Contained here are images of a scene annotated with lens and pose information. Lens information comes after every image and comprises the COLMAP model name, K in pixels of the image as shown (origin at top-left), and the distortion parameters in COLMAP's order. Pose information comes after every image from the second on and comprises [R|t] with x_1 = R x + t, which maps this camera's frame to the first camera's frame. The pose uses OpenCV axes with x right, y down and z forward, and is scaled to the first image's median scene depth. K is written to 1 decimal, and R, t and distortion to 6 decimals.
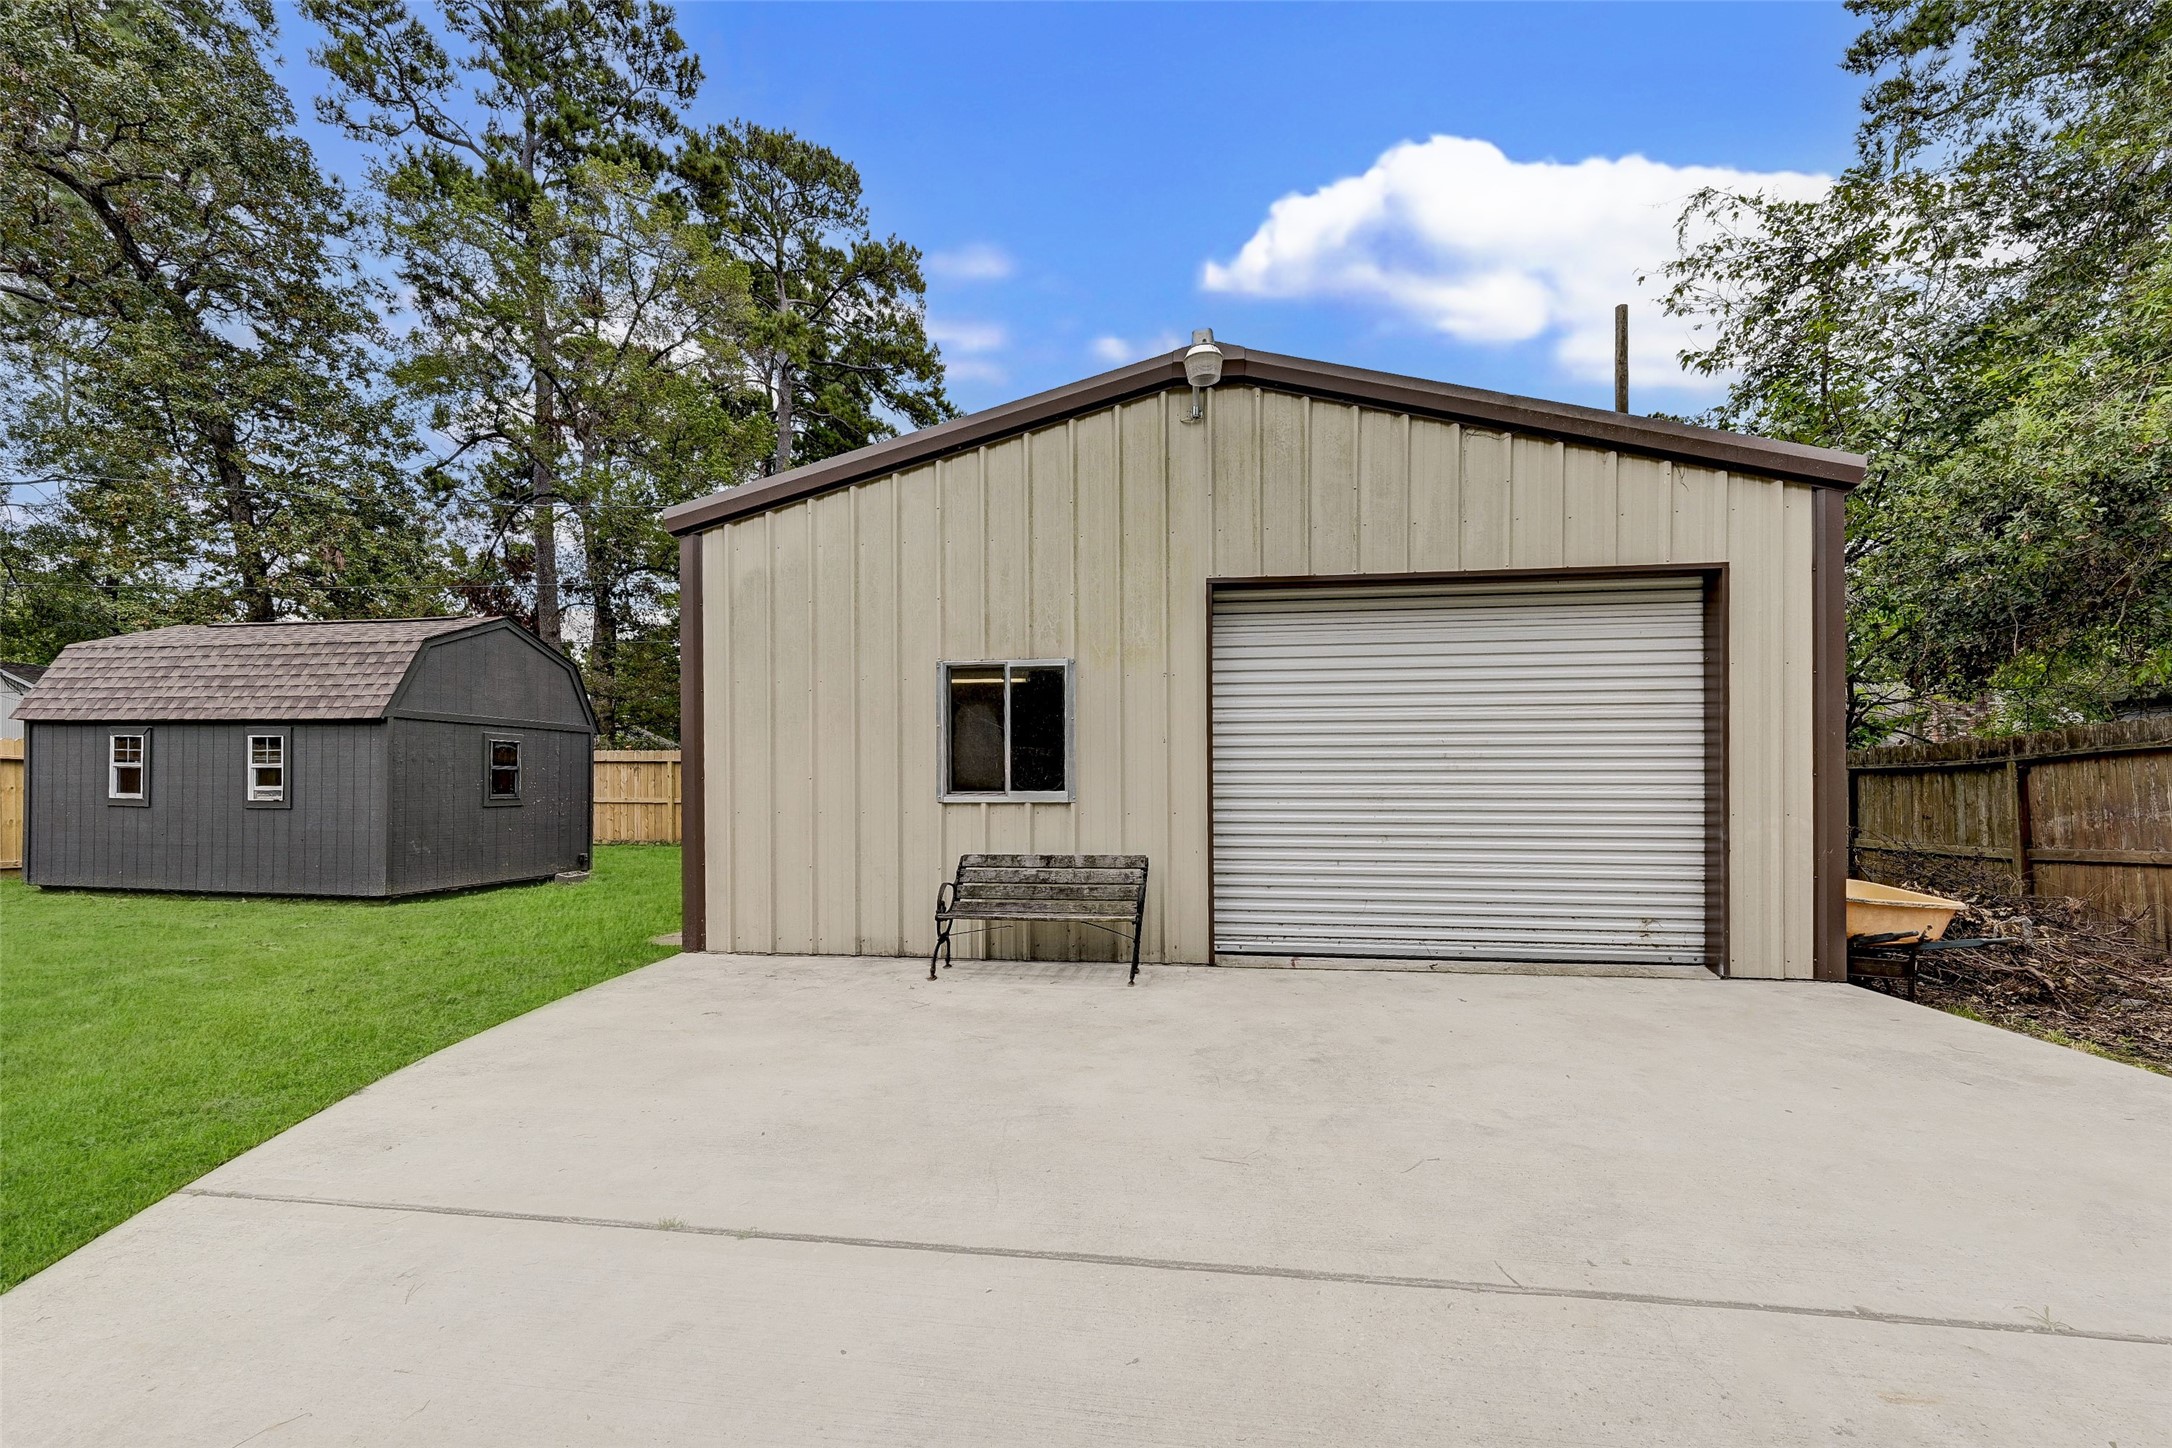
lens RADIAL K [[912.7, 0, 1086.9], [0, 912.7, 739.4], [0, 0, 1]] dist [0.004842, -0.000188]
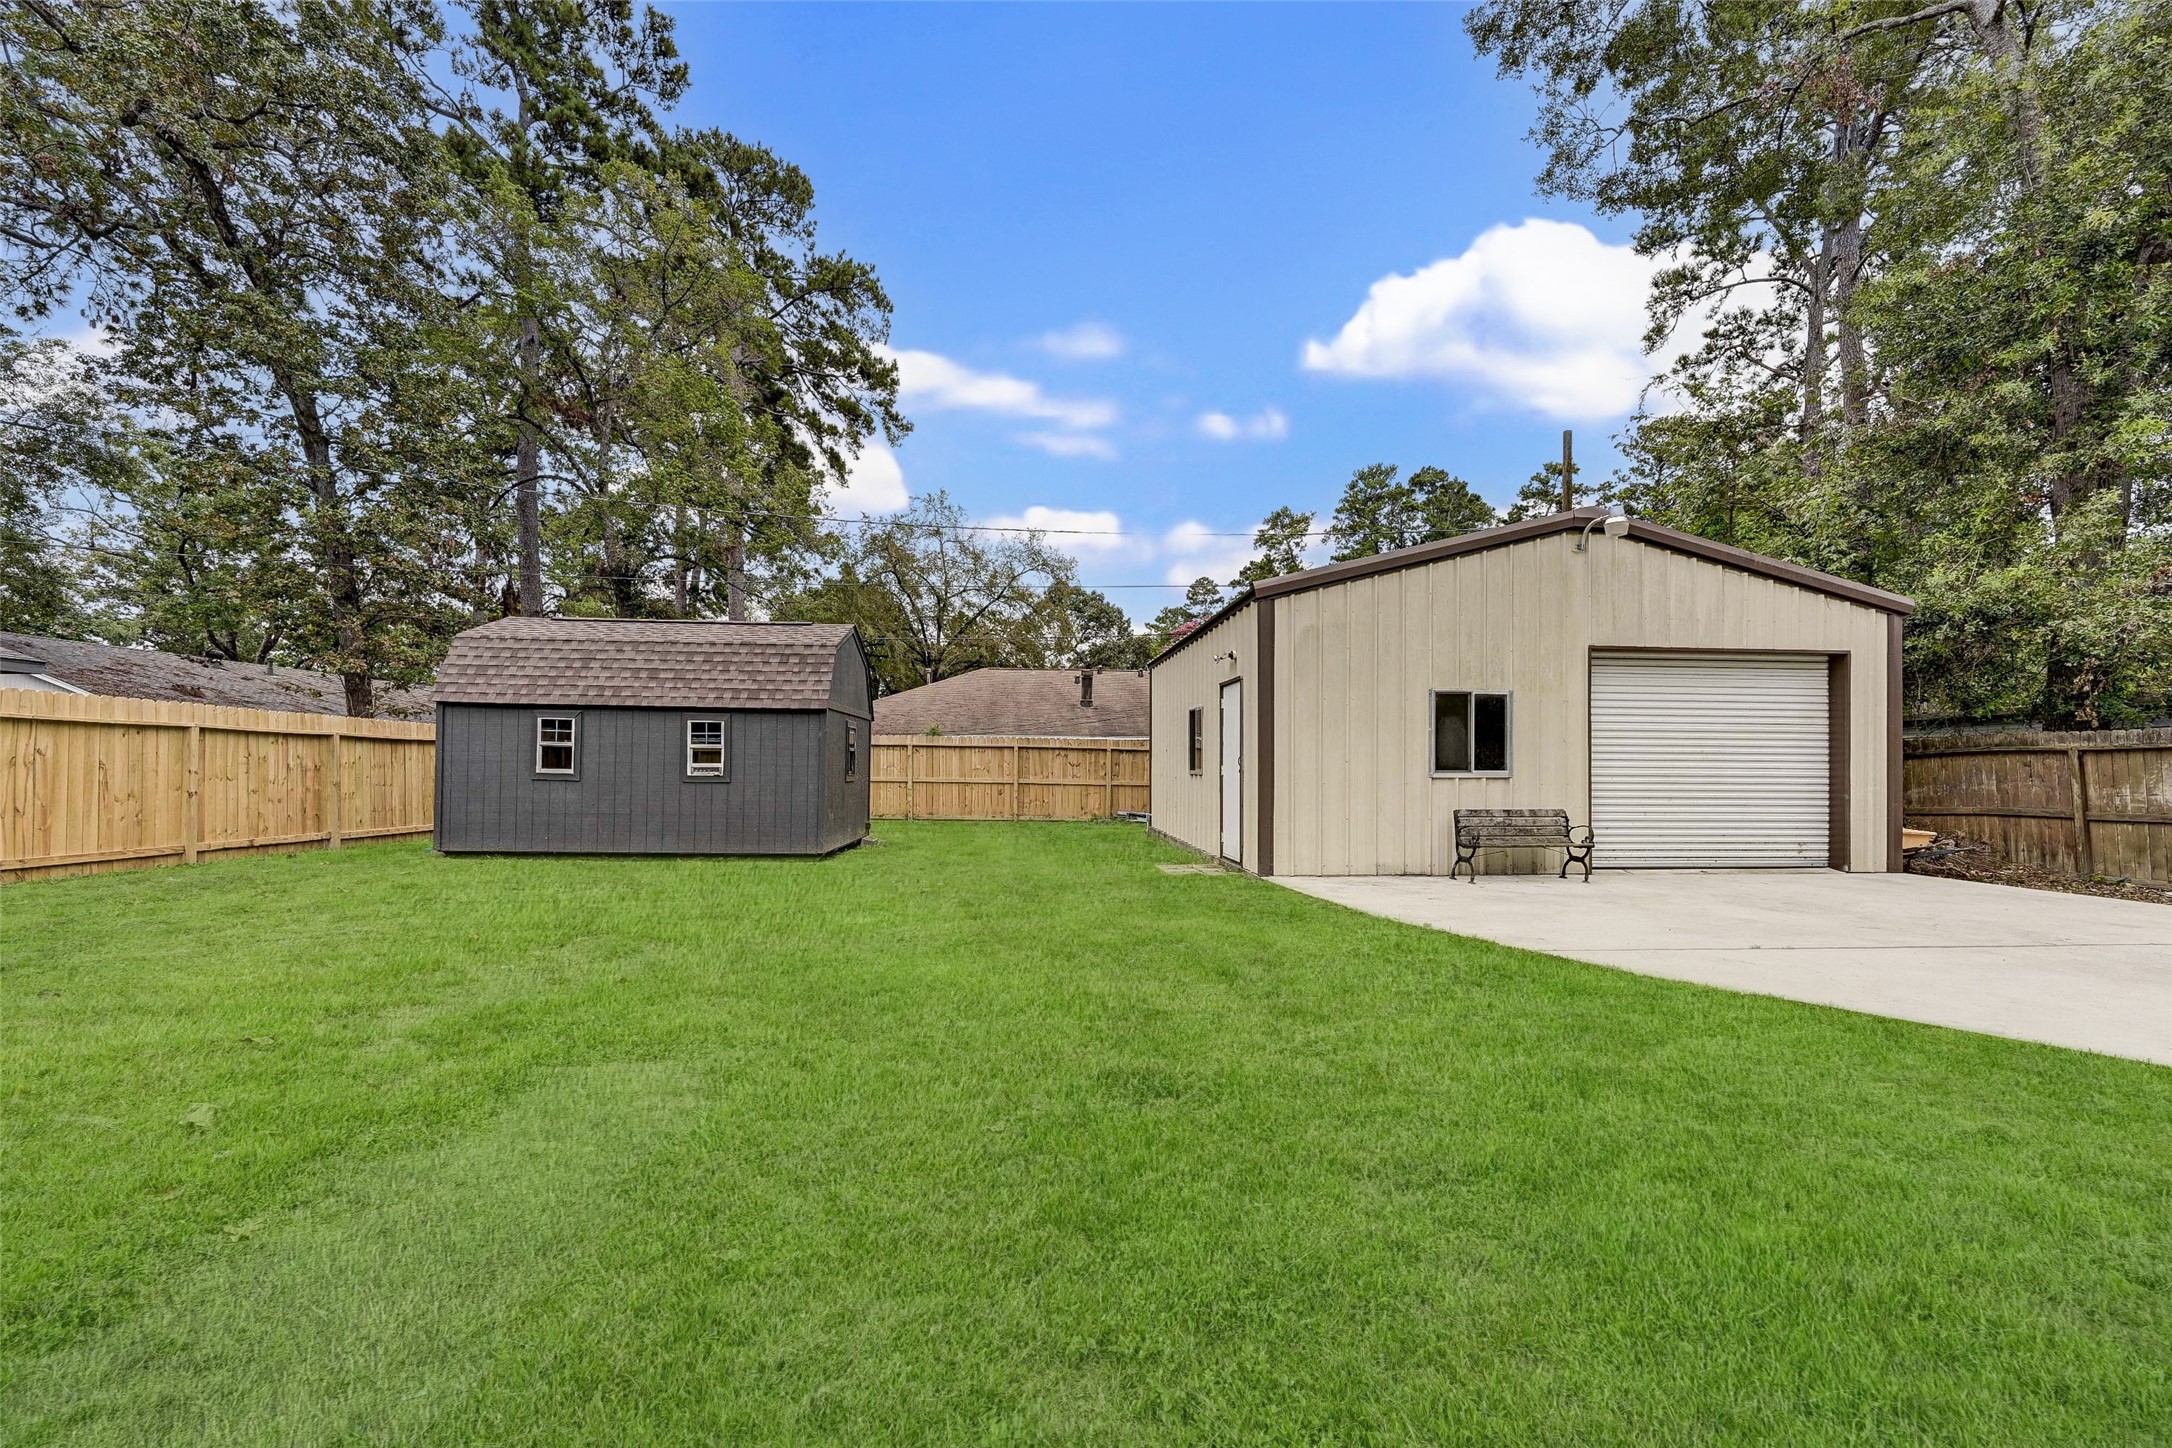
lens RADIAL K [[867.0, 0, 1084.1], [0, 867.0, 717.5], [0, 0, 1]] dist [0.003094, 0.000538]
pose [[0.974354, 0.019423, 0.224183, -0.666647], [-0.017577, 0.999793, -0.010229, -0.005778], [-0.224335, 0.006027, 0.974493, -0.208479]]
